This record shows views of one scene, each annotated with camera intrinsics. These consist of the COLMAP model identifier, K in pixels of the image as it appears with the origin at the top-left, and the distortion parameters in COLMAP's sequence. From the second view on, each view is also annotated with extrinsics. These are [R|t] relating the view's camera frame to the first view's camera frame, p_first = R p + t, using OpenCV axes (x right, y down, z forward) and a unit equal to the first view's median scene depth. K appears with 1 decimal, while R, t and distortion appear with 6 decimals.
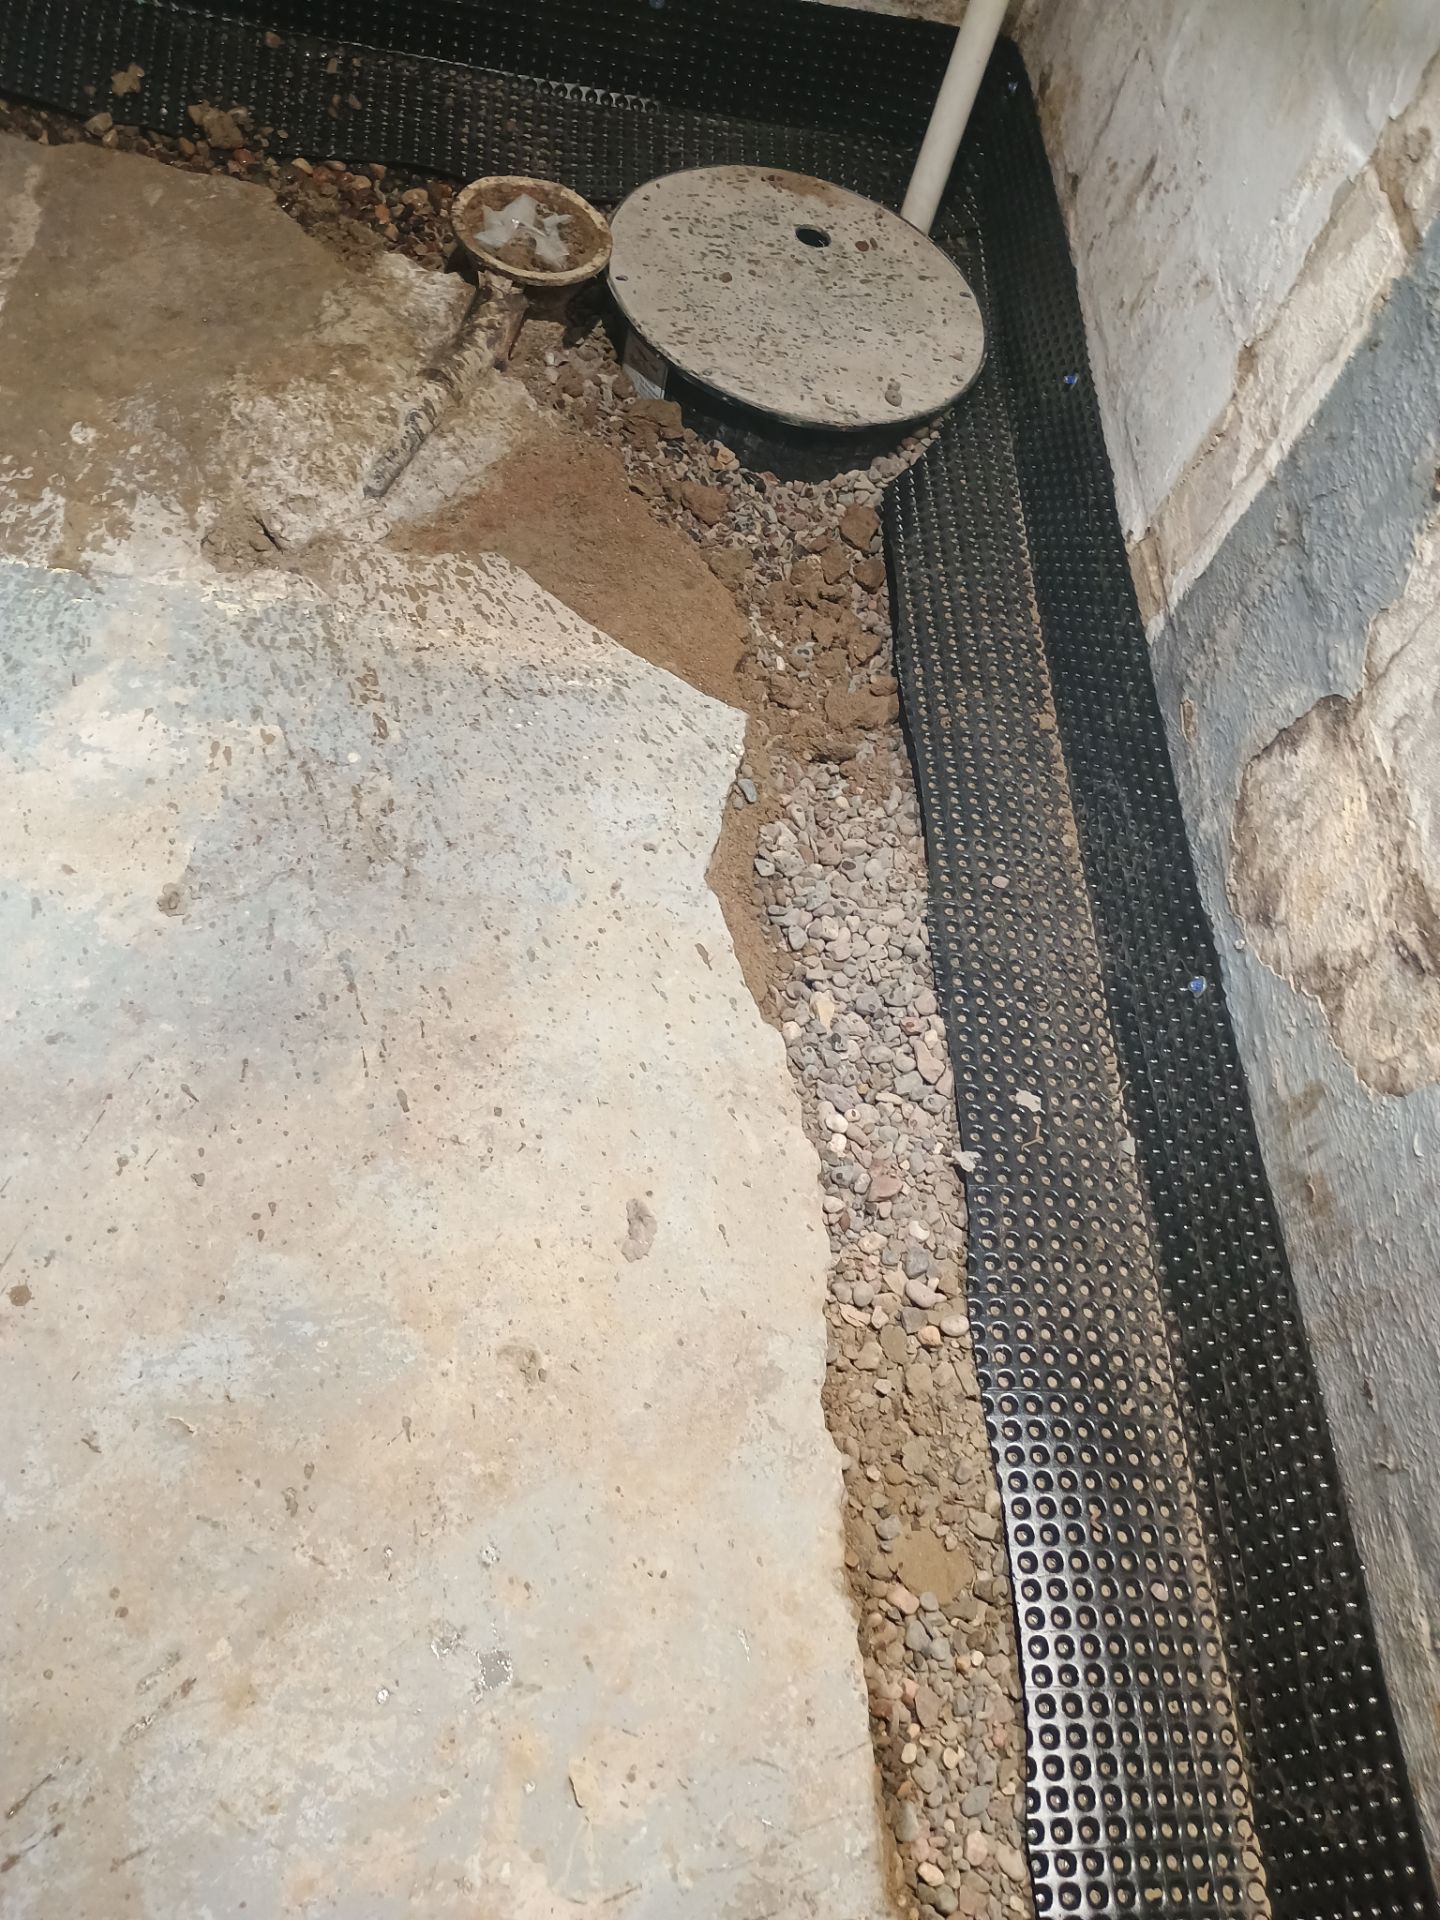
lens RADIAL K [[1628.4, 0, 738.3], [0, 1628.4, 987.1], [0, 0, 1]] dist [0.051006, -0.069513]
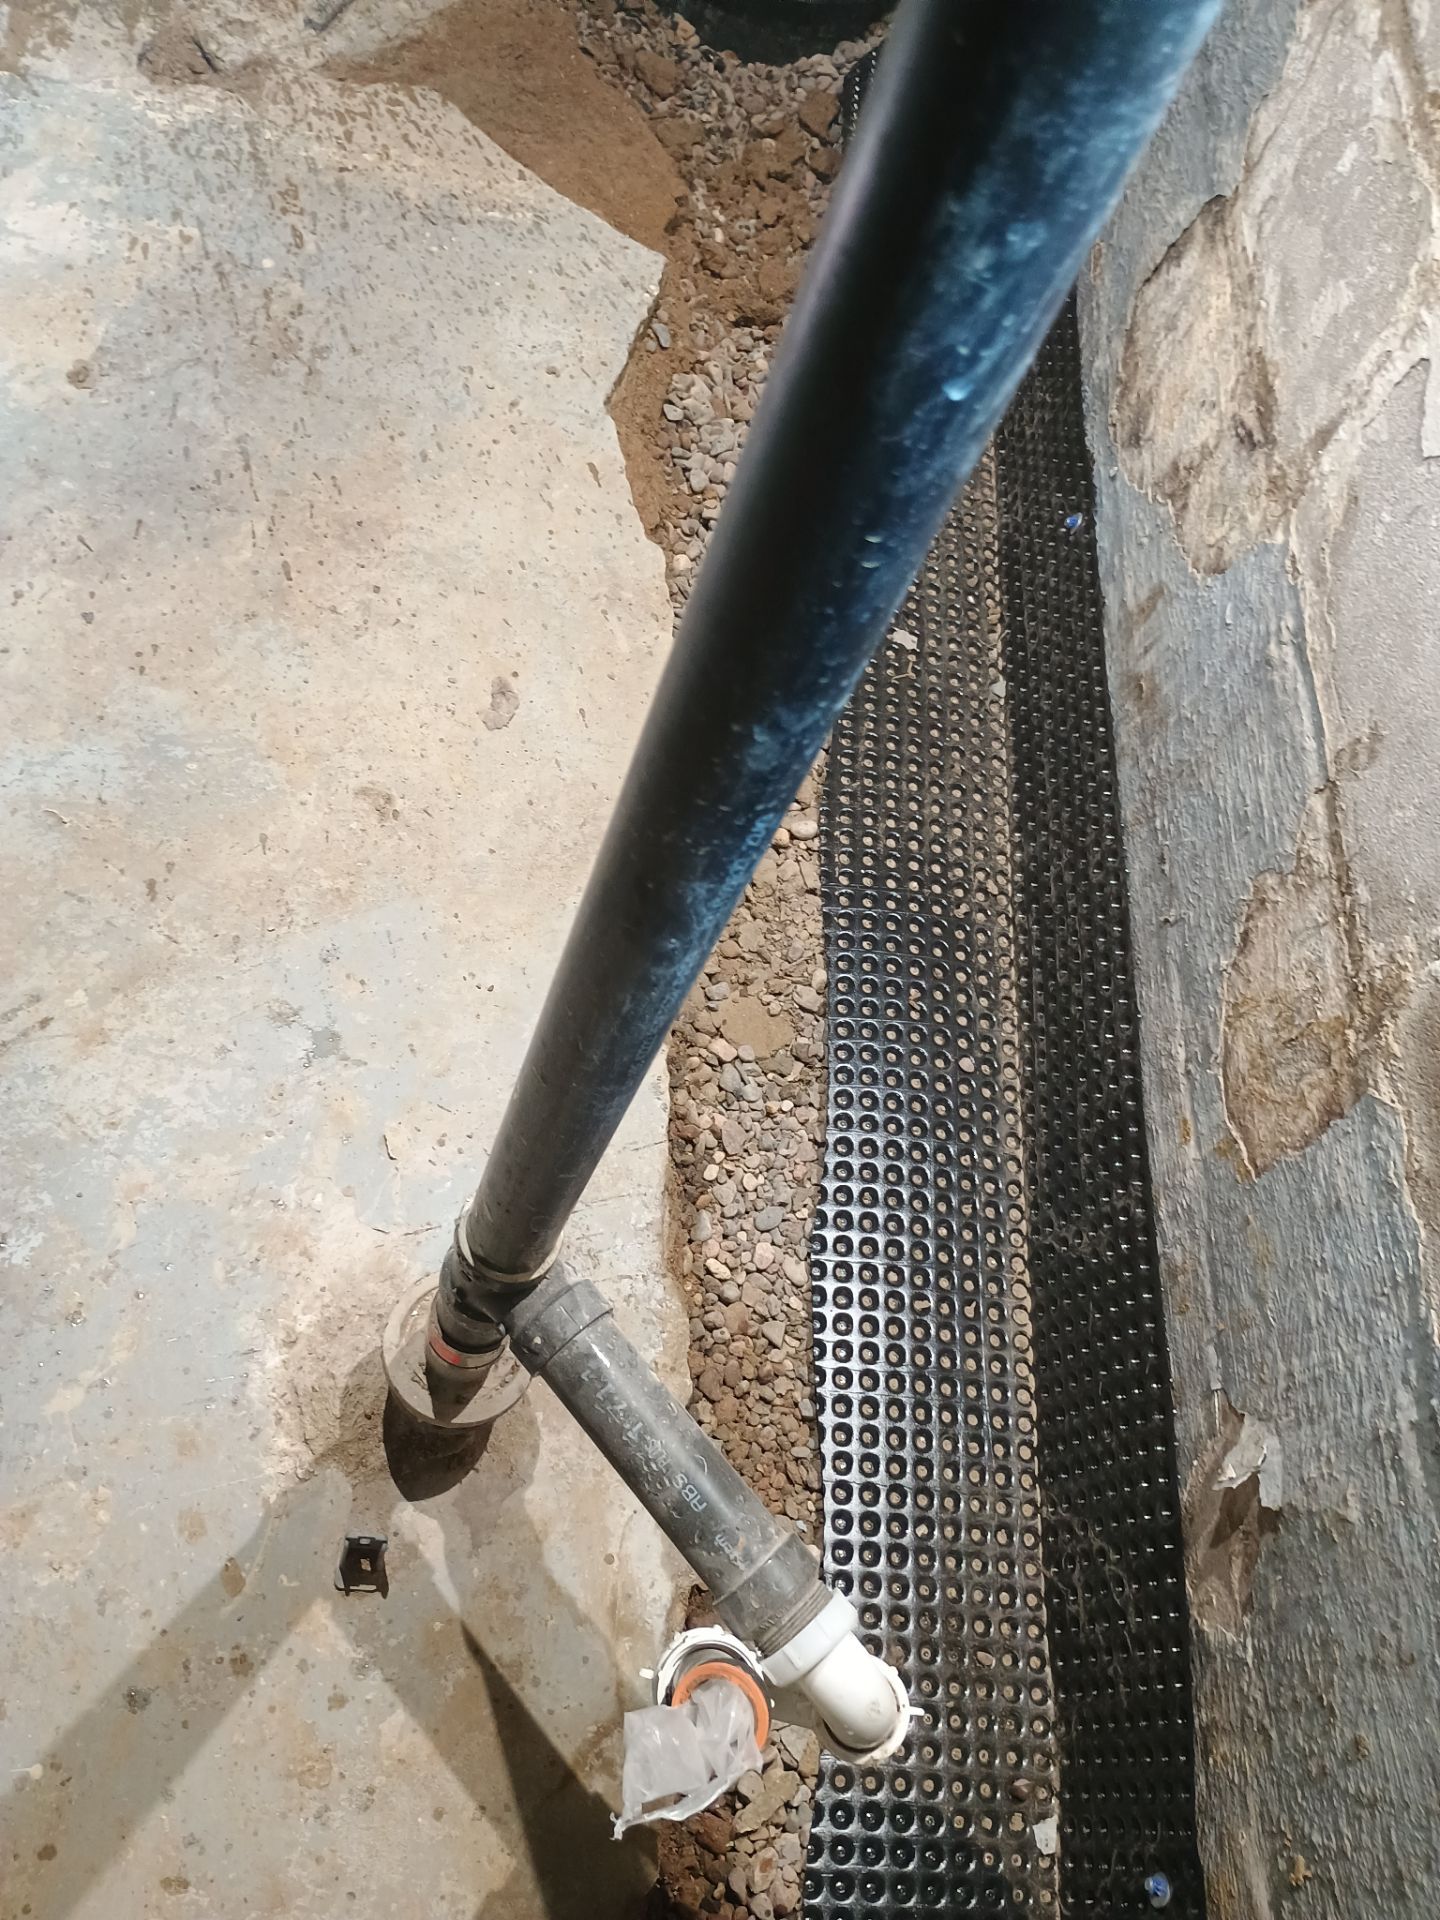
lens RADIAL K [[1628.4, 0, 690.1], [0, 1628.4, 971.0], [0, 0, 1]] dist [0.051006, -0.069513]
pose [[0.996239, 0.062230, -0.060292, 0.114014], [-0.055842, 0.993176, 0.102383, 0.173262], [0.066252, -0.098631, 0.992916, -0.049381]]
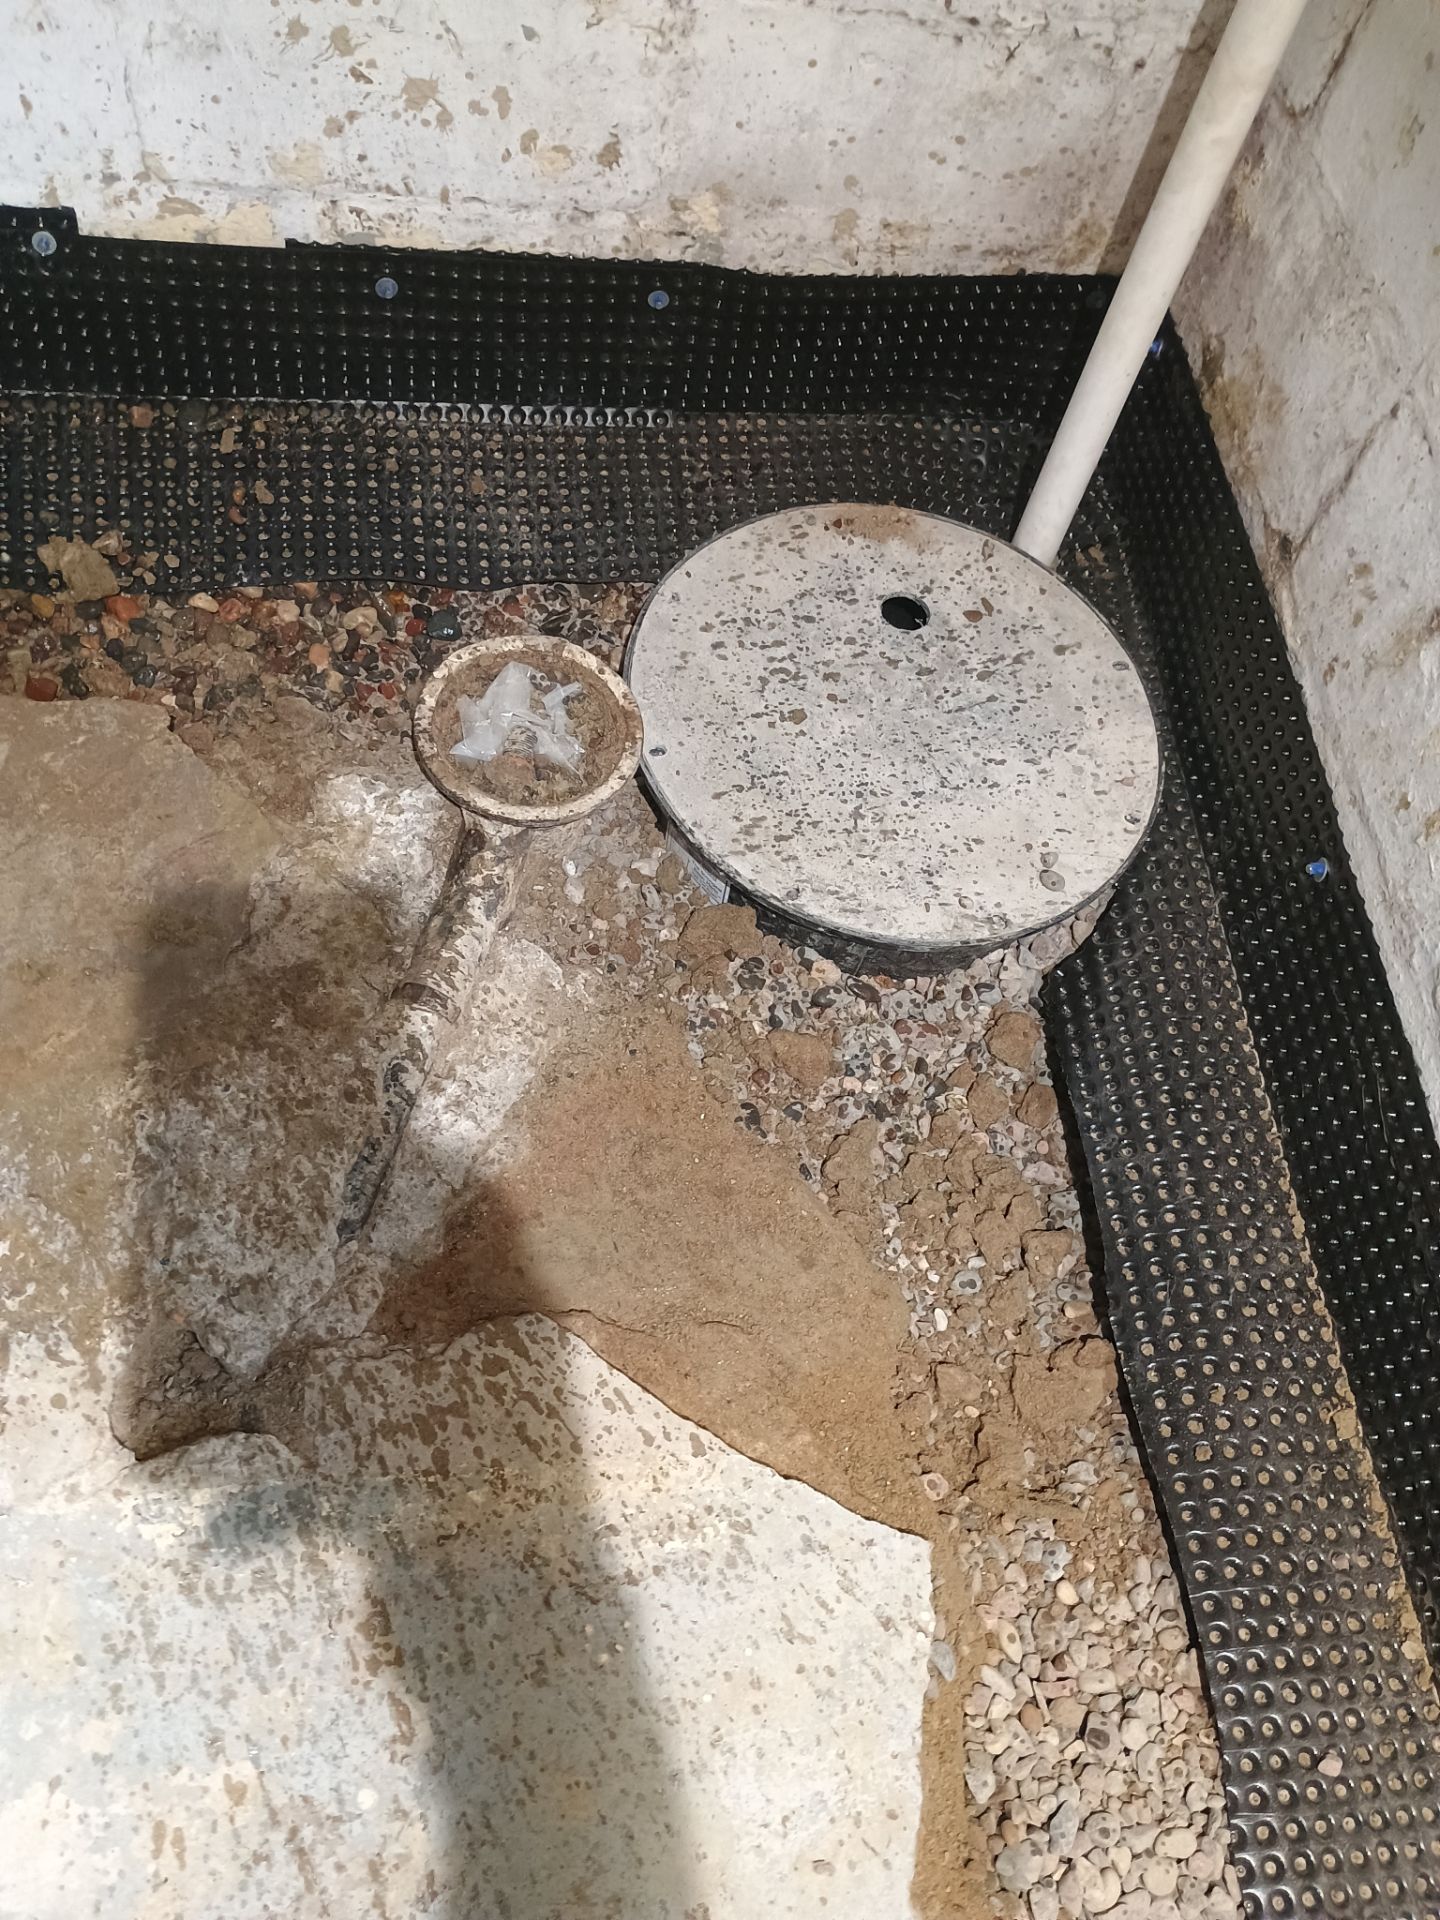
lens RADIAL K [[1628.4, 0, 705.6], [0, 1628.4, 964.0], [0, 0, 1]] dist [0.051006, -0.069513]
pose [[0.994493, -0.096857, -0.040038, -0.038380], [0.099533, 0.992472, 0.071364, -0.486564], [0.032824, -0.074956, 0.996646, 0.352357]]
